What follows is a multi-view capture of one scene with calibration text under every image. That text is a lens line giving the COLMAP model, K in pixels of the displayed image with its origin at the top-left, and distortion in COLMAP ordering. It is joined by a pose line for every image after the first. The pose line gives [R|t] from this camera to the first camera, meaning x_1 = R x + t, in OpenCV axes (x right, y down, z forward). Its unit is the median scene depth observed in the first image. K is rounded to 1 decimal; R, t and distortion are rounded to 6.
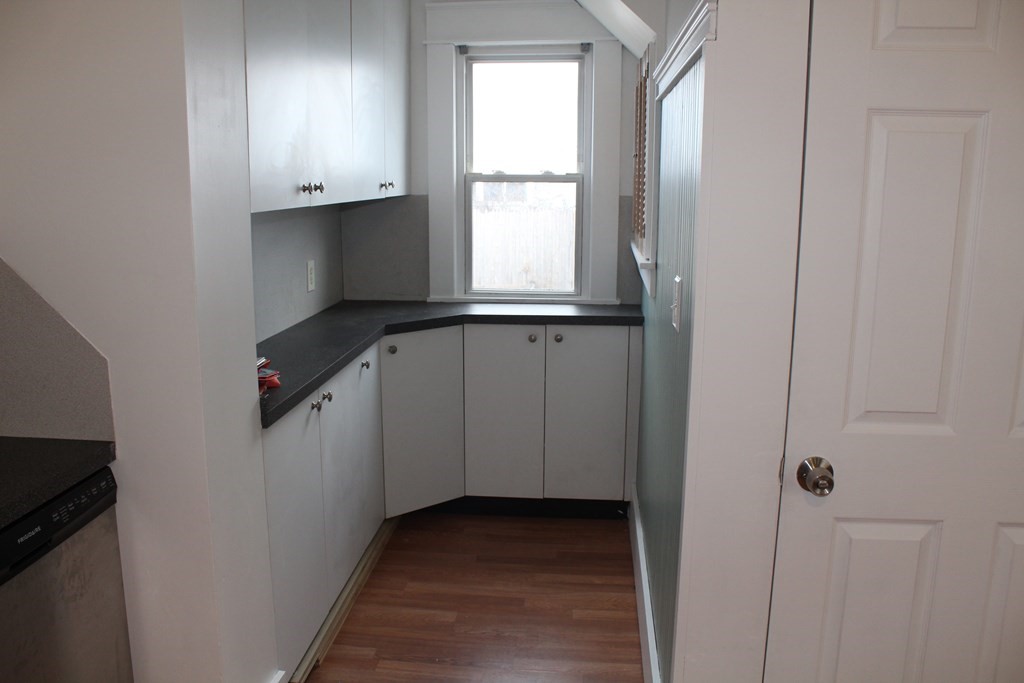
lens RADIAL K [[849.2, 0, 506.6], [0, 849.2, 348.1], [0, 0, 1]] dist [-0.173188, 0.179929]
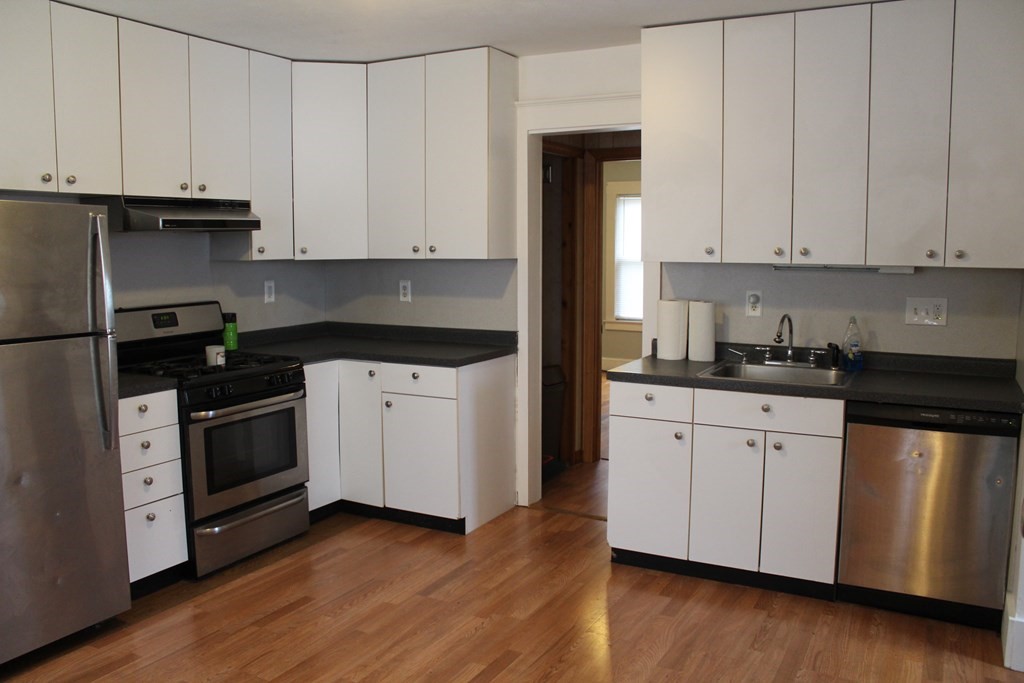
lens RADIAL K [[849.2, 0, 506.6], [0, 849.2, 348.1], [0, 0, 1]] dist [-0.173188, 0.179929]
pose [[-0.391152, 0.109804, -0.913752, 0.986909], [-0.183812, 0.963532, 0.194471, -0.082974], [0.901783, 0.244026, -0.356705, 0.415317]]
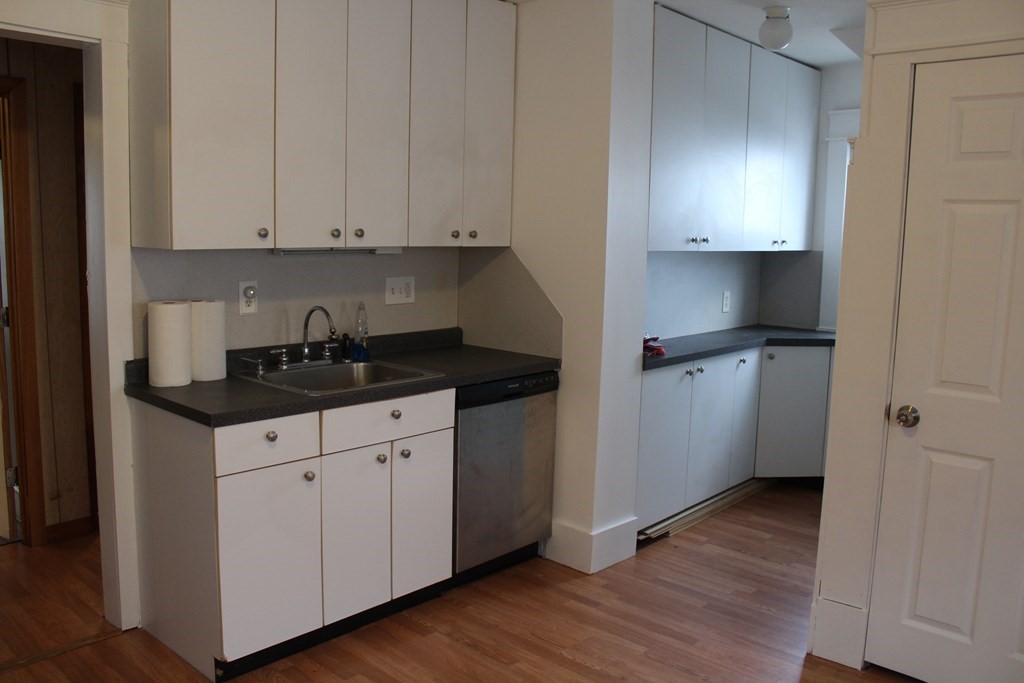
lens RADIAL K [[849.2, 0, 506.6], [0, 849.2, 348.1], [0, 0, 1]] dist [-0.173188, 0.179929]
pose [[0.800934, 0.096664, -0.590898, 0.433945], [-0.136373, 0.990394, -0.022831, 0.103799], [0.583015, 0.098868, 0.806423, -0.510199]]
